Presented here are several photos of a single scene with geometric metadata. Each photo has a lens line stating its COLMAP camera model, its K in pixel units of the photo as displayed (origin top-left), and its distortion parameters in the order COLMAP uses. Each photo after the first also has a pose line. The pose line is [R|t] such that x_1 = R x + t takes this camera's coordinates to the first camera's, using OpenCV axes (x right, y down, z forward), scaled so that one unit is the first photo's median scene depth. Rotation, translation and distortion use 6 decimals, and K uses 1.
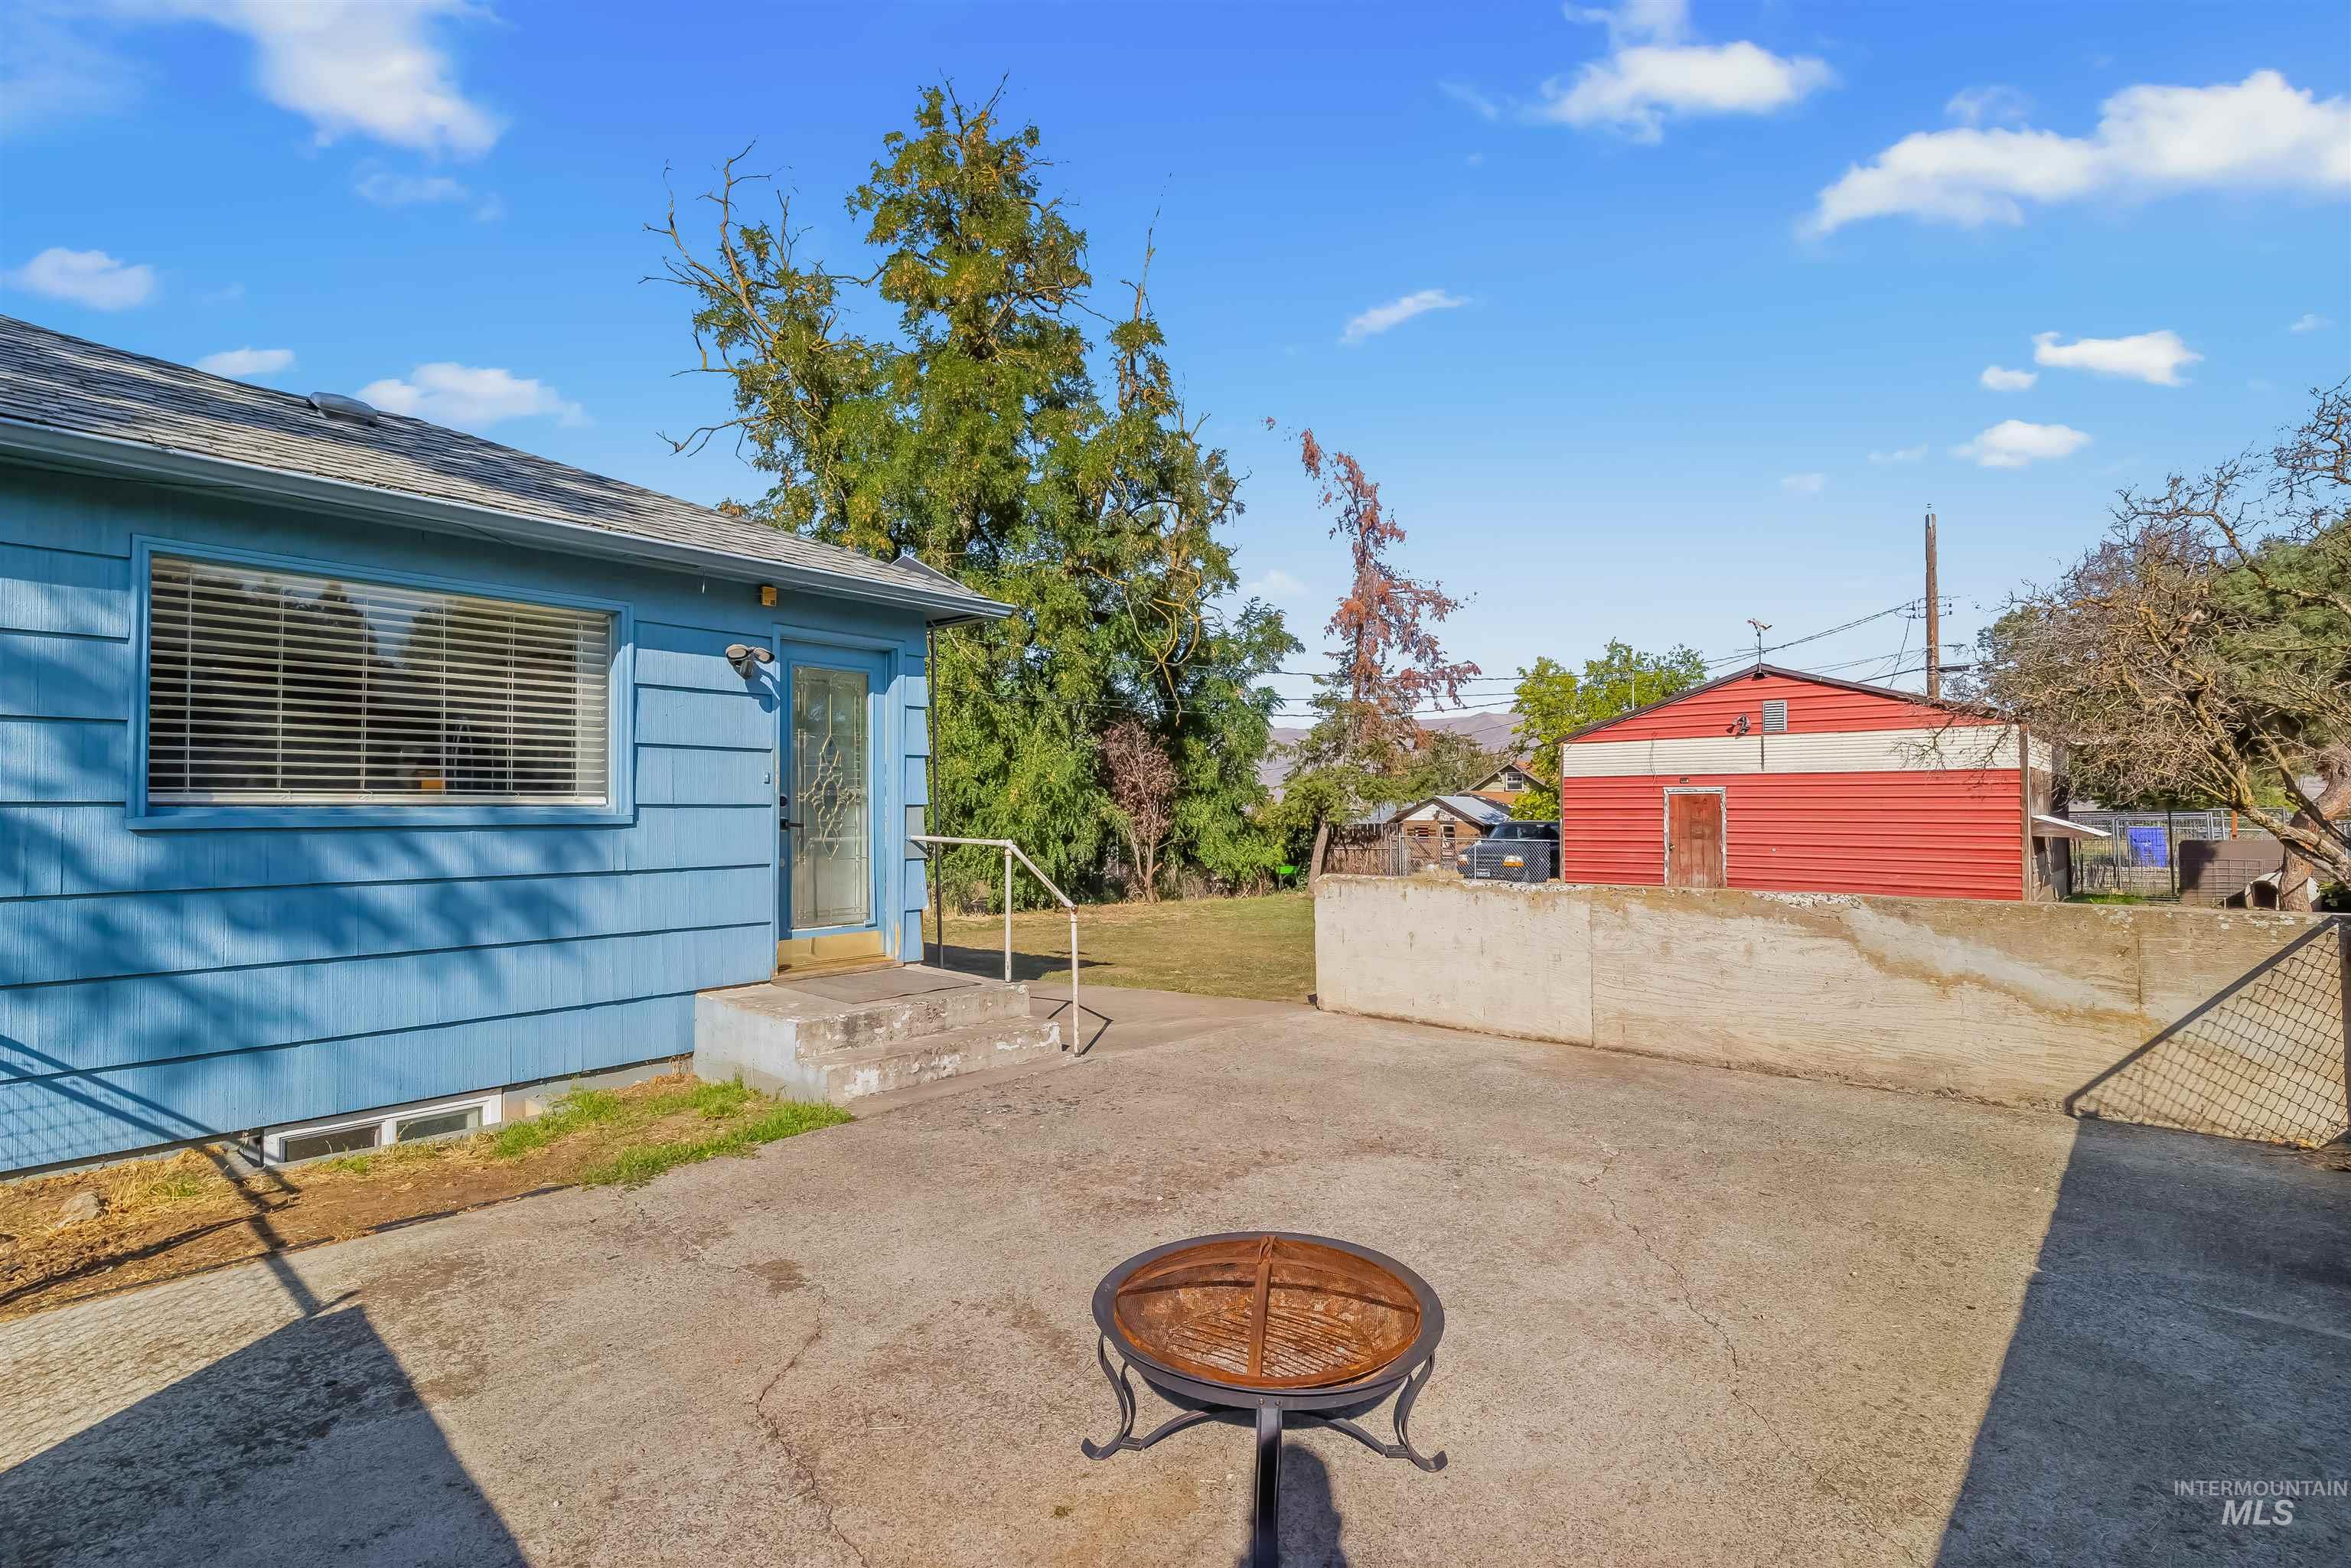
lens RADIAL K [[1079.2, 0, 1173.6], [0, 1079.2, 796.6], [0, 0, 1]] dist [-0.001698, 0.000880]
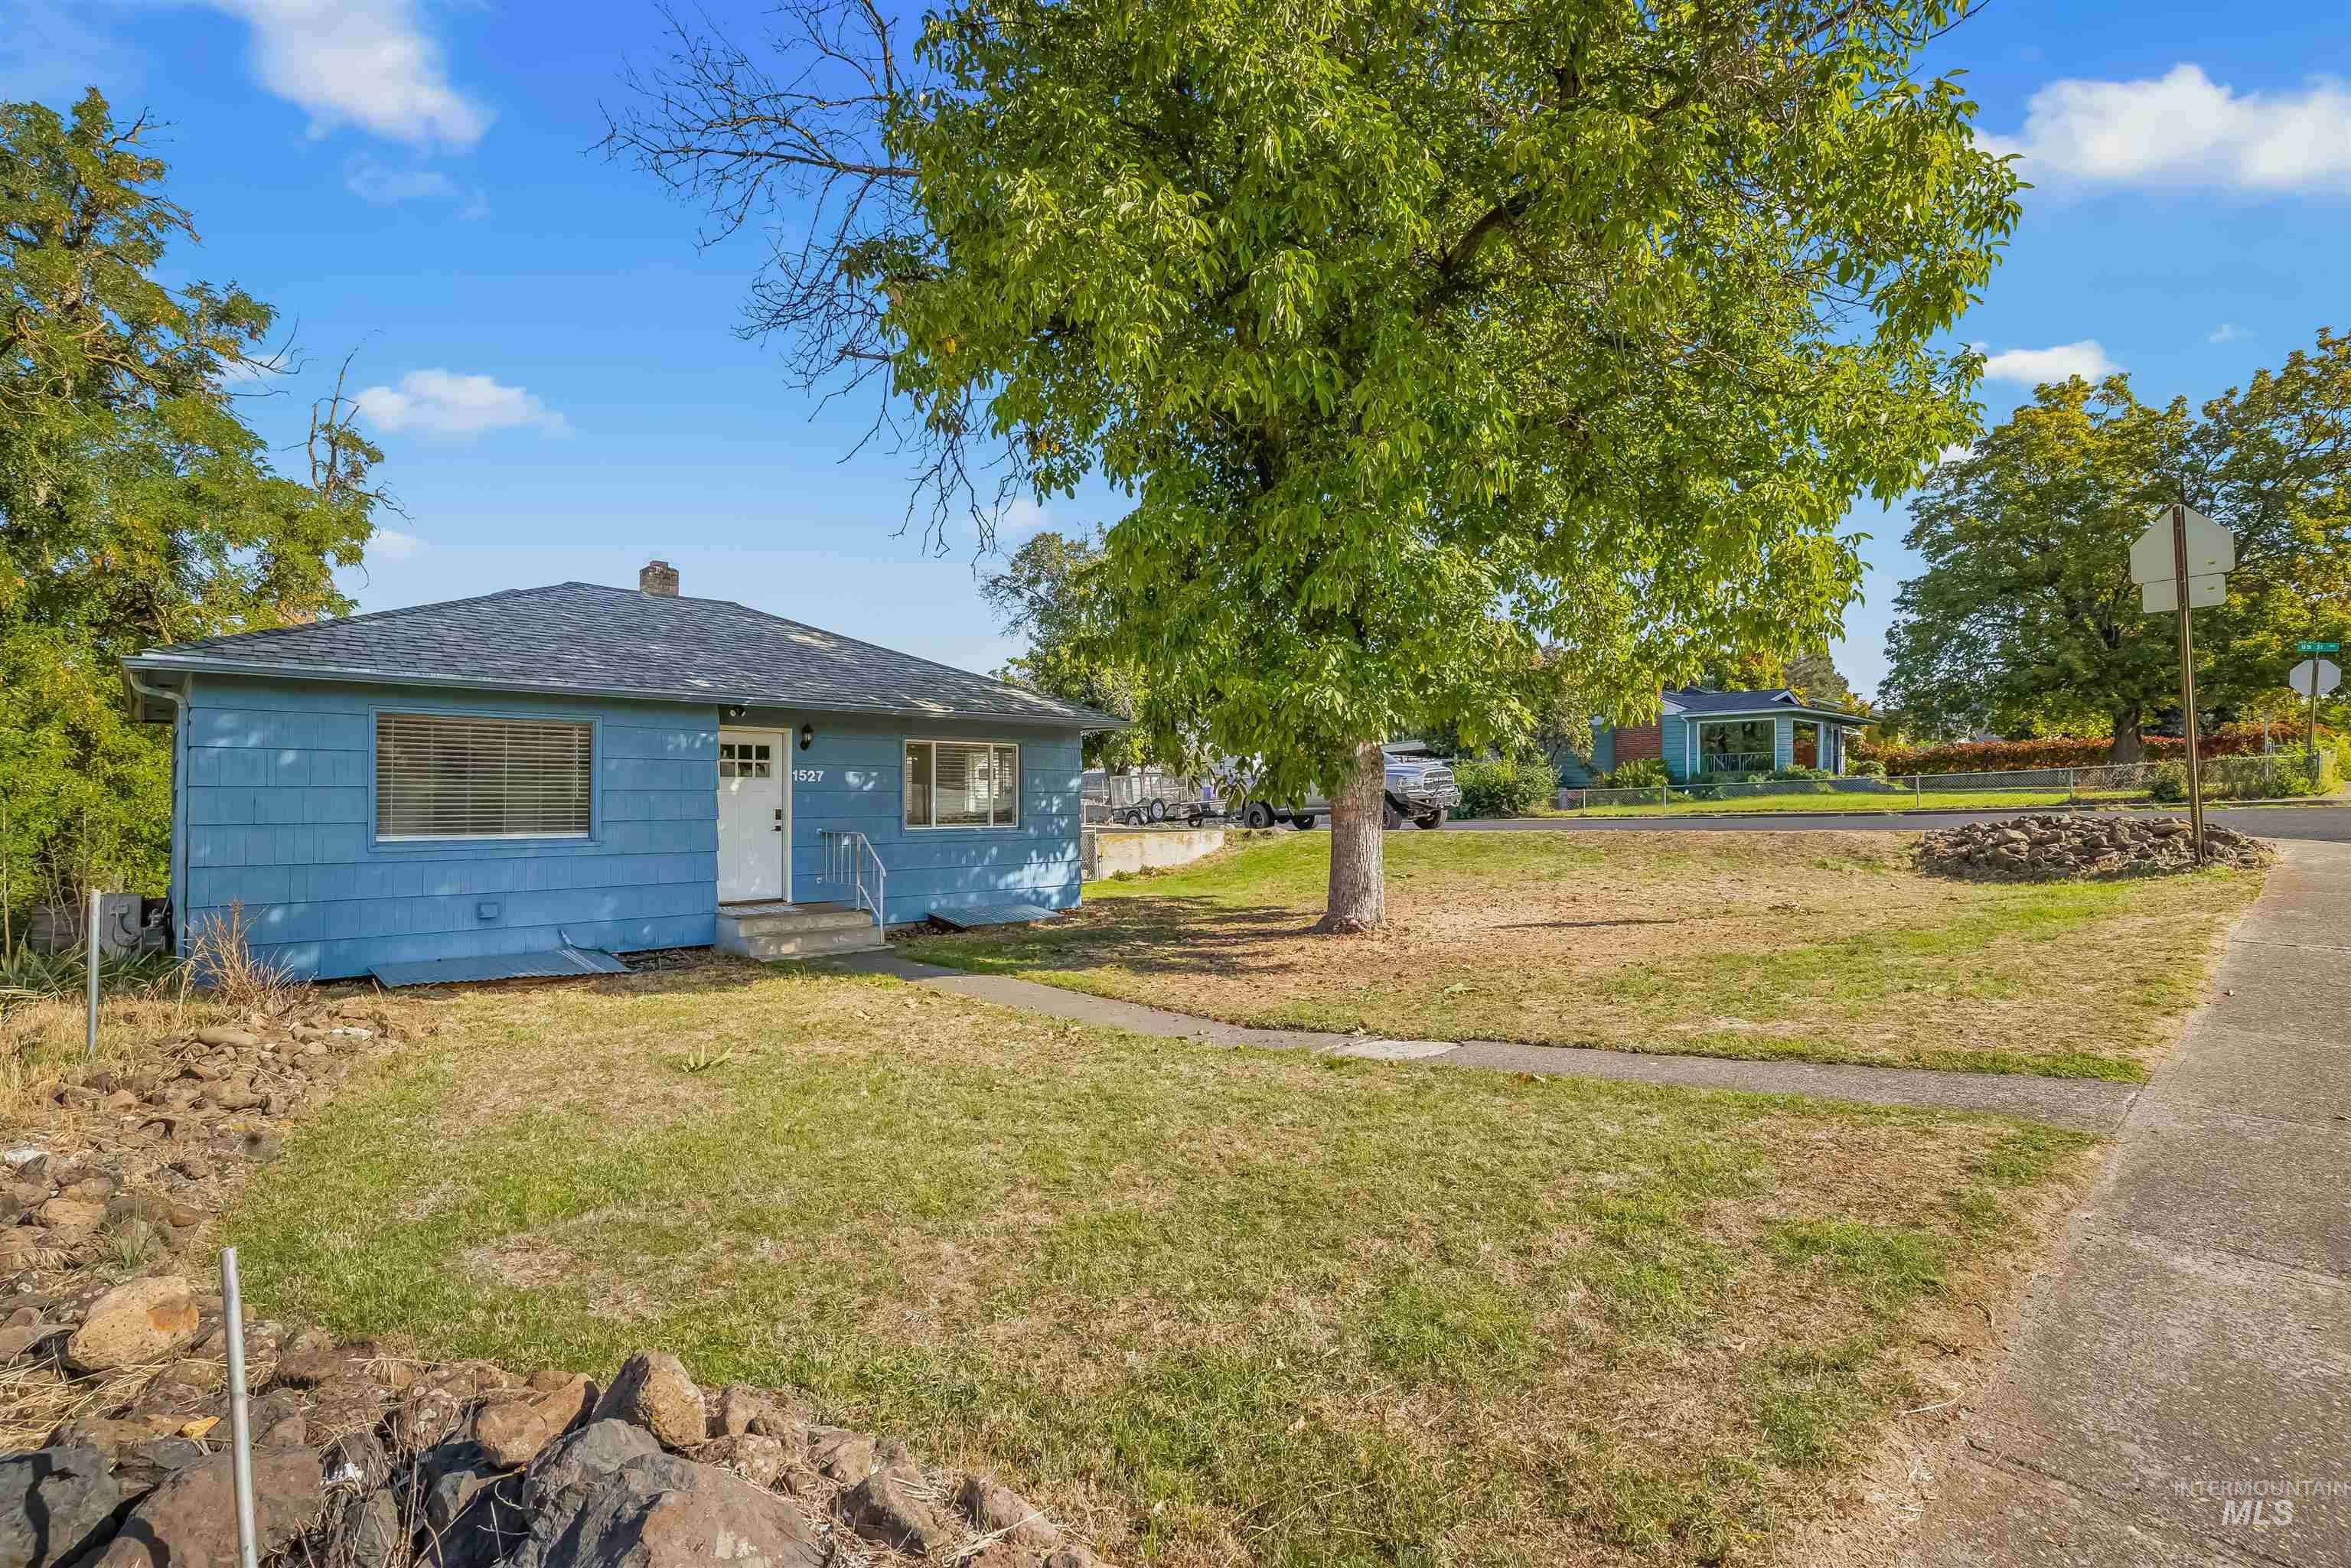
lens RADIAL K [[1089.6, 0, 1180.9], [0, 1089.6, 794.0], [0, 0, 1]] dist [-0.002039, 0.000931]
pose [[0.092419, 0.005129, 0.995707, -1.219735], [-0.015223, 0.999877, -0.003737, -0.015618], [-0.995604, -0.014812, 0.092485, -0.119461]]
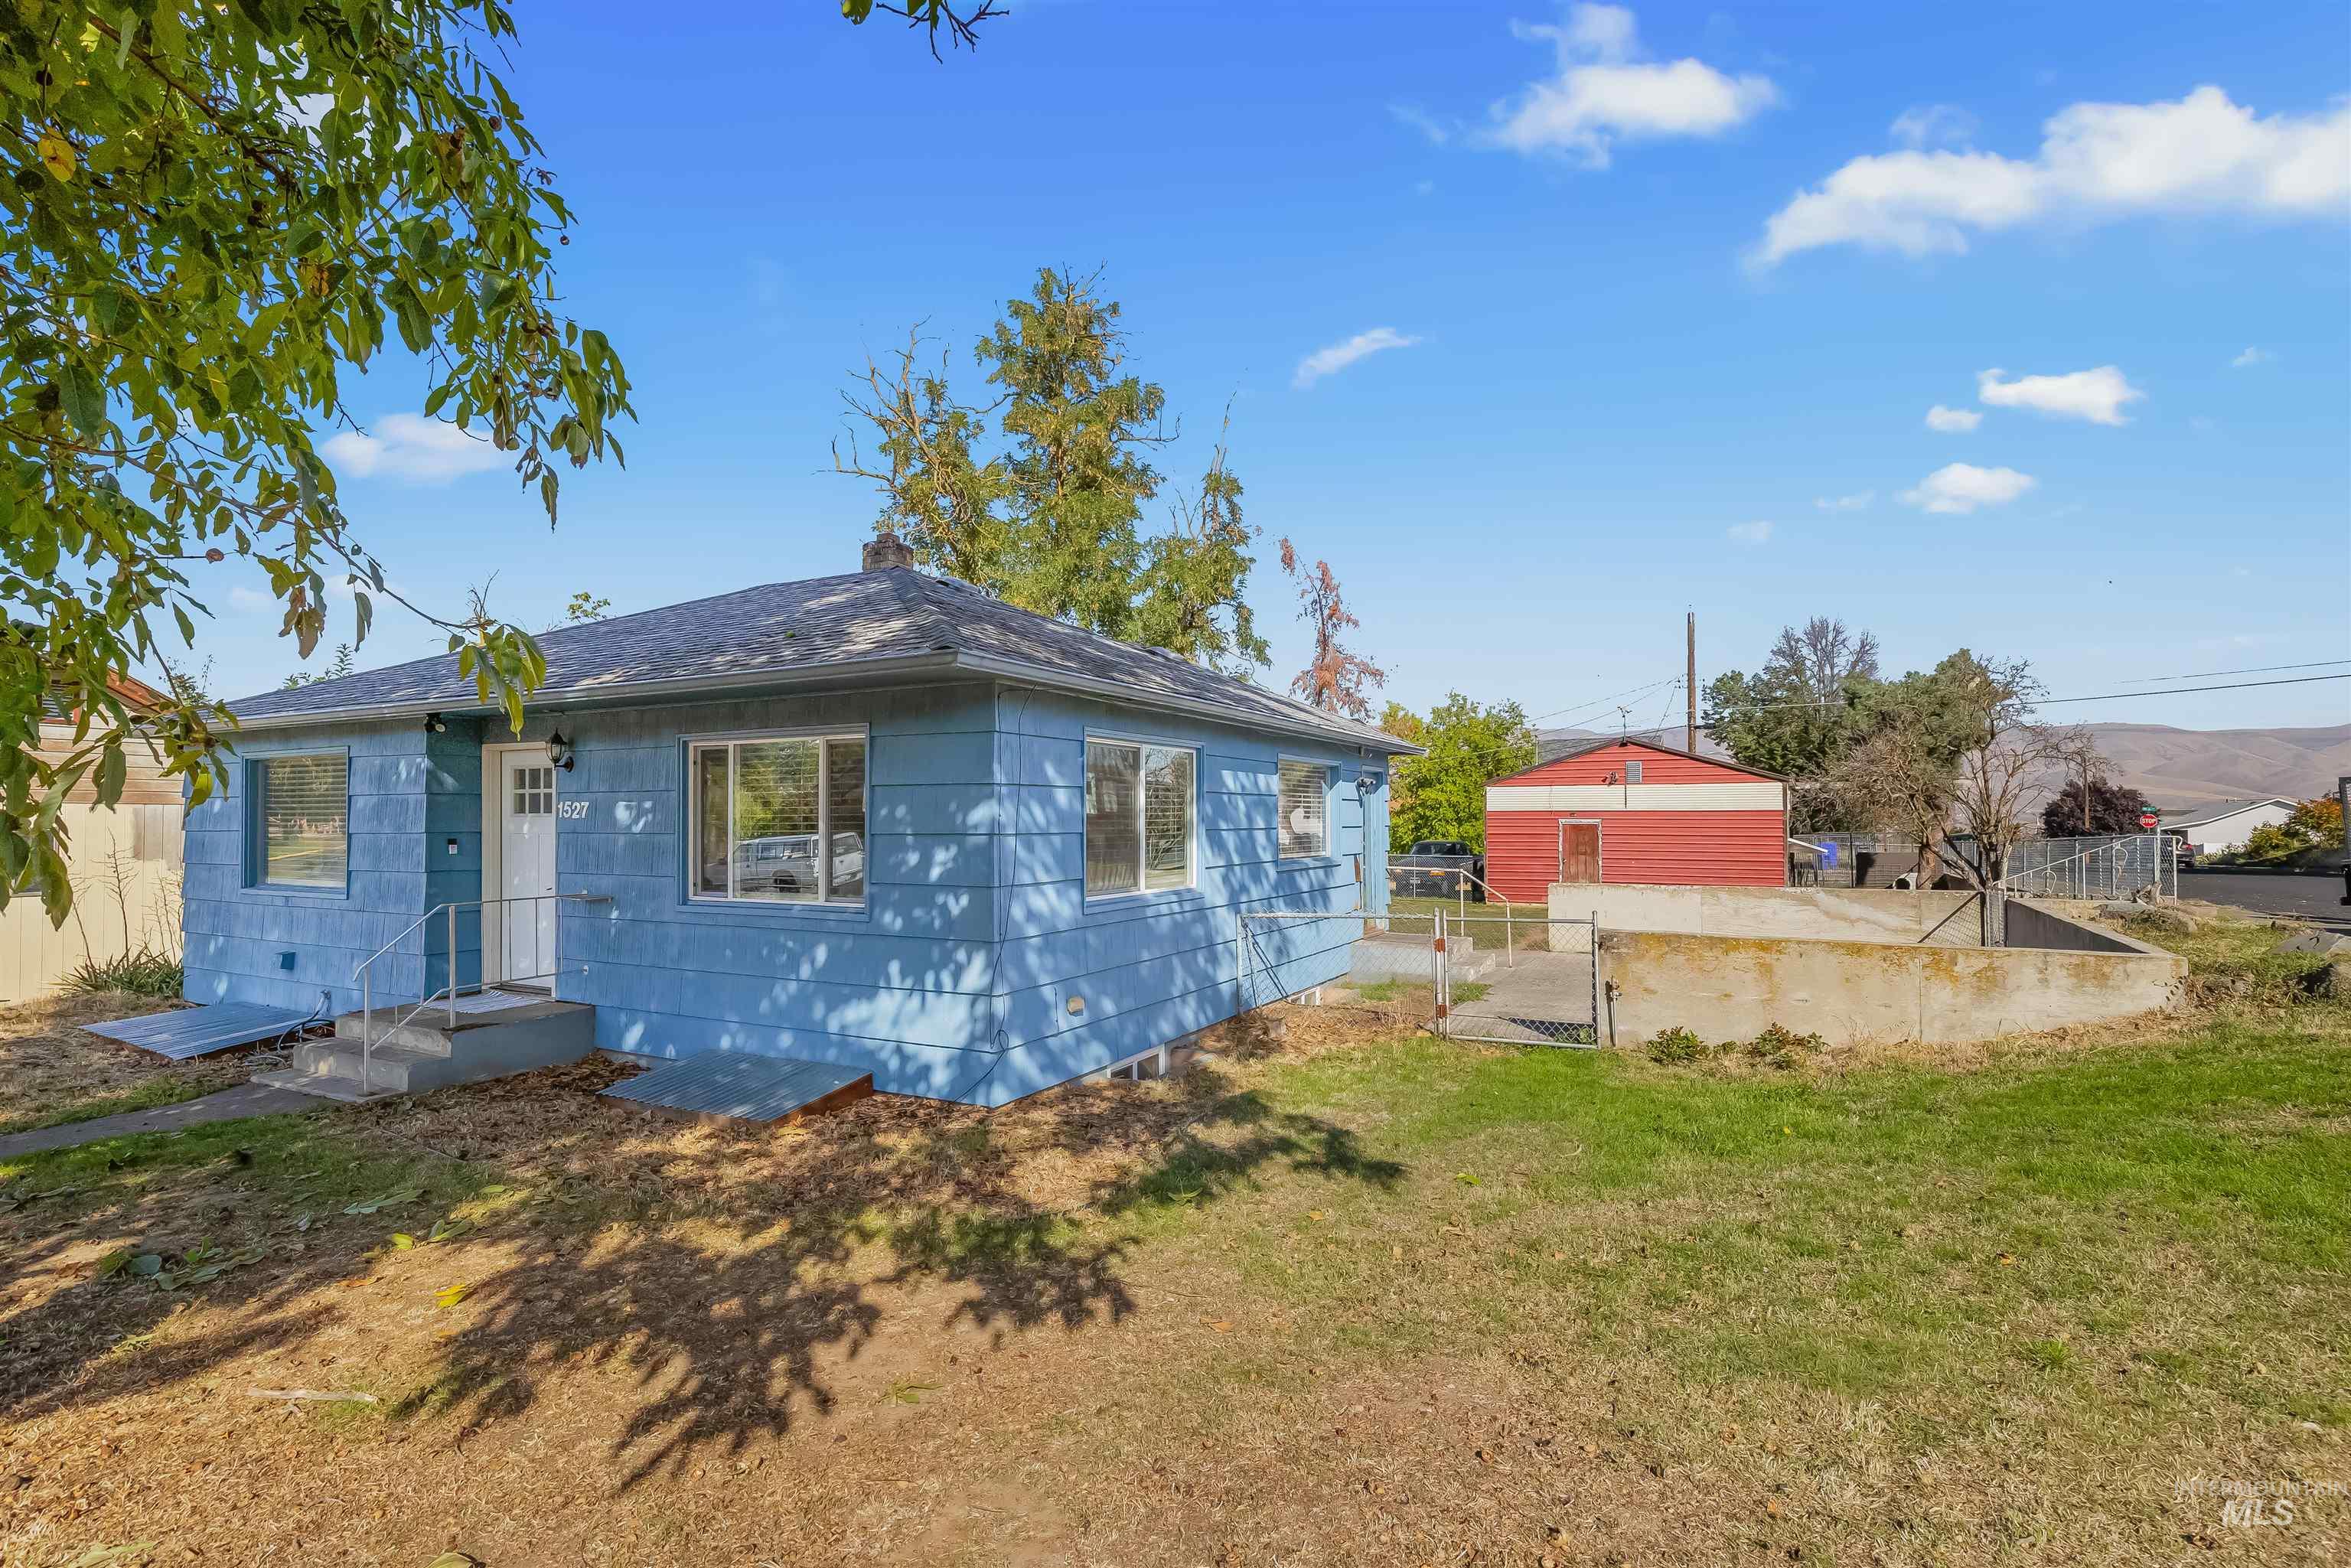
lens RADIAL K [[1105.6, 0, 1173.7], [0, 1105.6, 817.4], [0, 0, 1]] dist [-0.000333, -0.000389]
pose [[0.972465, -0.001524, 0.233045, -0.409076], [-0.001235, 0.999931, 0.011695, -0.028890], [-0.233047, -0.011660, 0.972396, -0.328857]]
